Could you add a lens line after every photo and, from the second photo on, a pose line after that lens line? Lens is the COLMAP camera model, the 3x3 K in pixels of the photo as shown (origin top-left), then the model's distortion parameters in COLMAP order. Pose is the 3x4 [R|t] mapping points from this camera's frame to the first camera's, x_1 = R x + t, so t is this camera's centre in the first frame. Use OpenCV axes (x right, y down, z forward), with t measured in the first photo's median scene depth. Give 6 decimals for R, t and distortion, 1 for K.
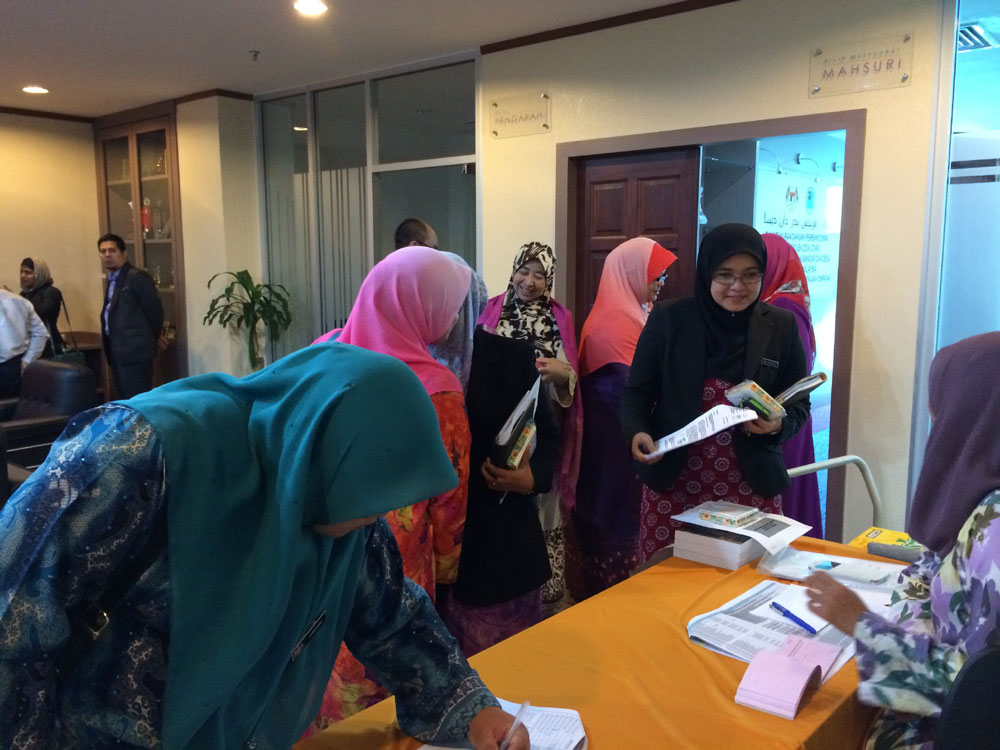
lens RADIAL K [[857.9, 0, 500.4], [0, 857.9, 370.4], [0, 0, 1]] dist [0.077072, -0.107907]
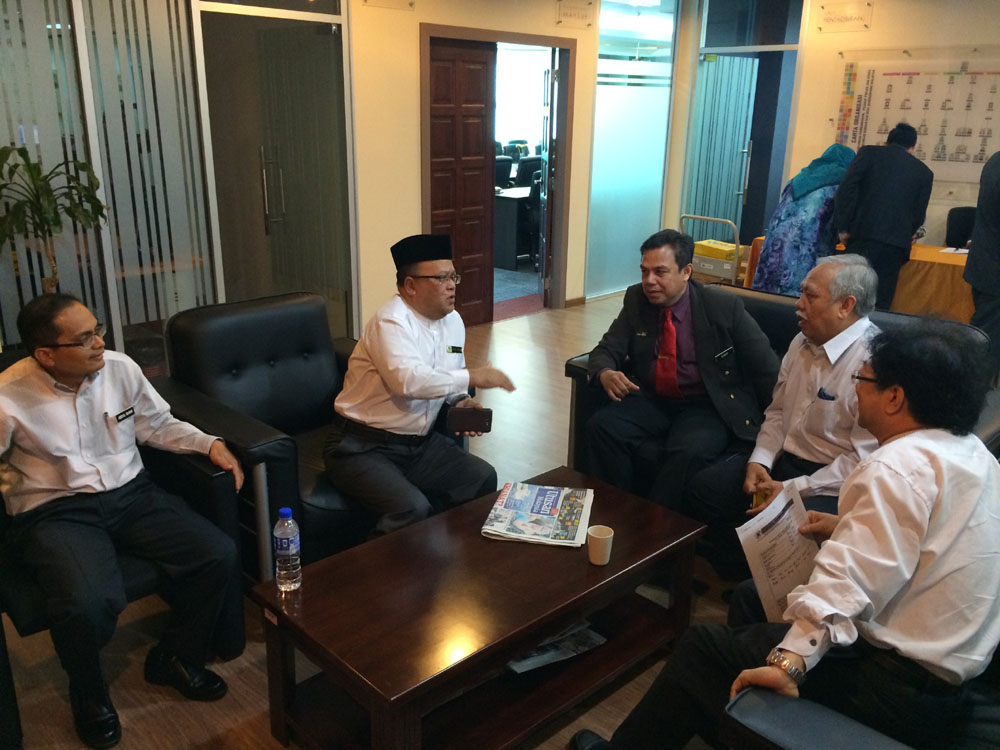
lens RADIAL K [[857.9, 0, 500.4], [0, 857.9, 370.4], [0, 0, 1]] dist [0.077072, -0.107907]
pose [[0.093024, -0.288923, 0.952822, -0.952966], [0.107383, 0.954301, 0.278888, -0.098663], [-0.989856, 0.076374, 0.119798, 0.613753]]
